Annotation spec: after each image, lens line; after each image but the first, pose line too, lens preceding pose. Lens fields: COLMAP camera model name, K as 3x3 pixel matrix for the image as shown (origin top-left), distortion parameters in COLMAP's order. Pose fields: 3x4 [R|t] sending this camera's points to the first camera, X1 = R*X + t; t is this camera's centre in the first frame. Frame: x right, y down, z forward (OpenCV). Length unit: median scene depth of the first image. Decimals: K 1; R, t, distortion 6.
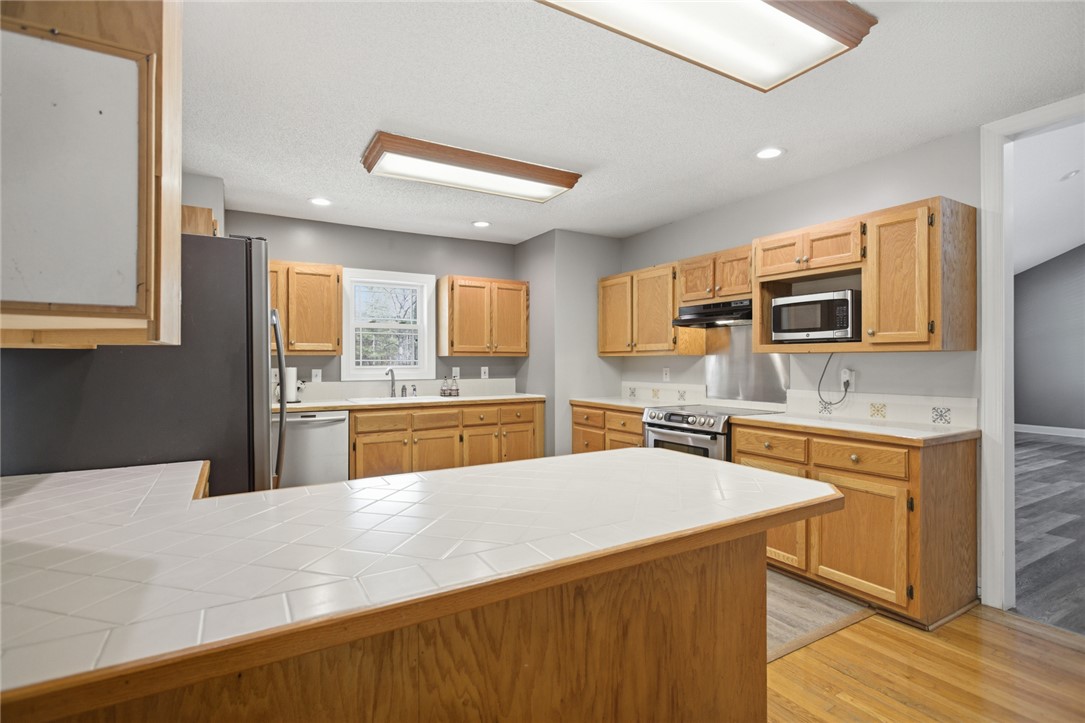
lens RADIAL K [[525.0, 0, 534.5], [0, 525.0, 361.7], [0, 0, 1]] dist [-0.002033, 0.000159]
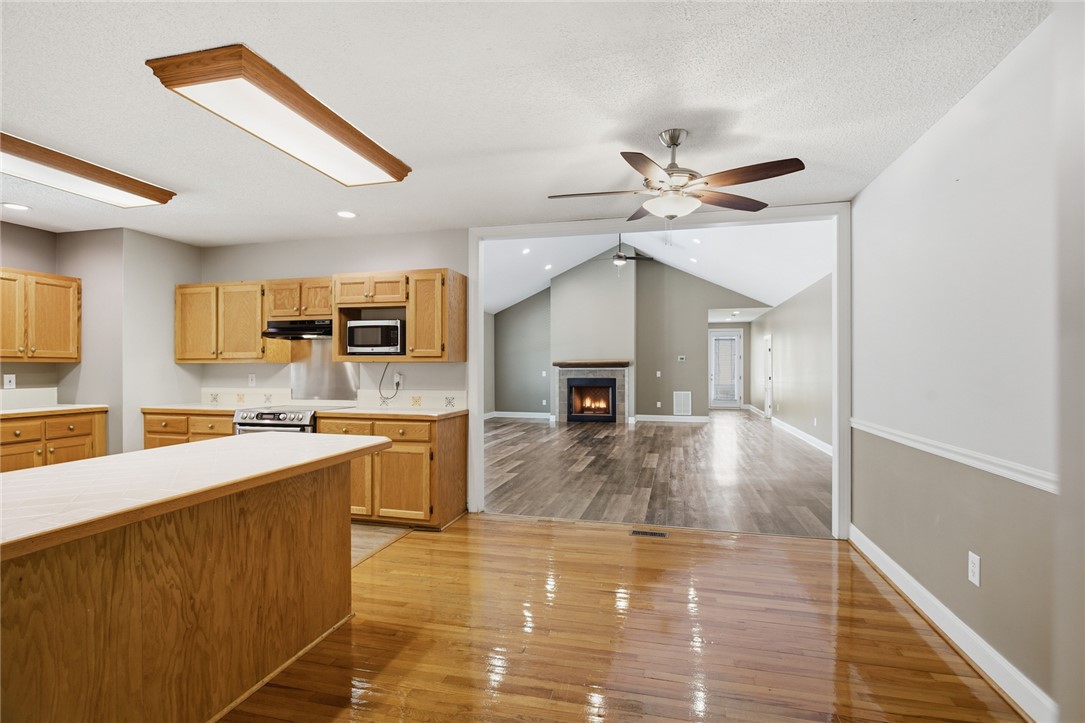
lens RADIAL K [[530.2, 0, 543.4], [0, 530.2, 367.6], [0, 0, 1]] dist [-0.004561, -0.000718]
pose [[0.699482, 0.002153, 0.714647, -0.157383], [-0.000215, 0.999996, -0.002802, 0.001379], [-0.714651, 0.001806, 0.699479, -0.290275]]
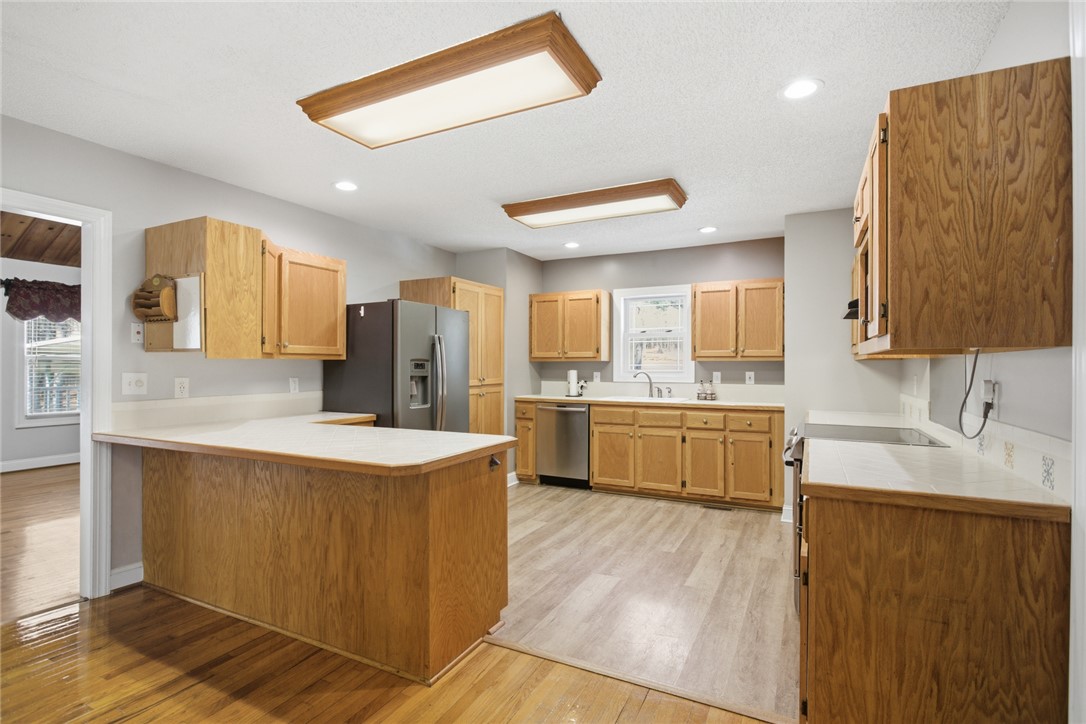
lens RADIAL K [[525.5, 0, 535.0], [0, 525.5, 362.2], [0, 0, 1]] dist [-0.002033, 0.000159]
pose [[0.530705, -0.004069, -0.847547, 0.799253], [-0.002737, 0.999975, -0.006514, -0.001046], [0.847552, 0.005777, 0.530681, 0.250191]]
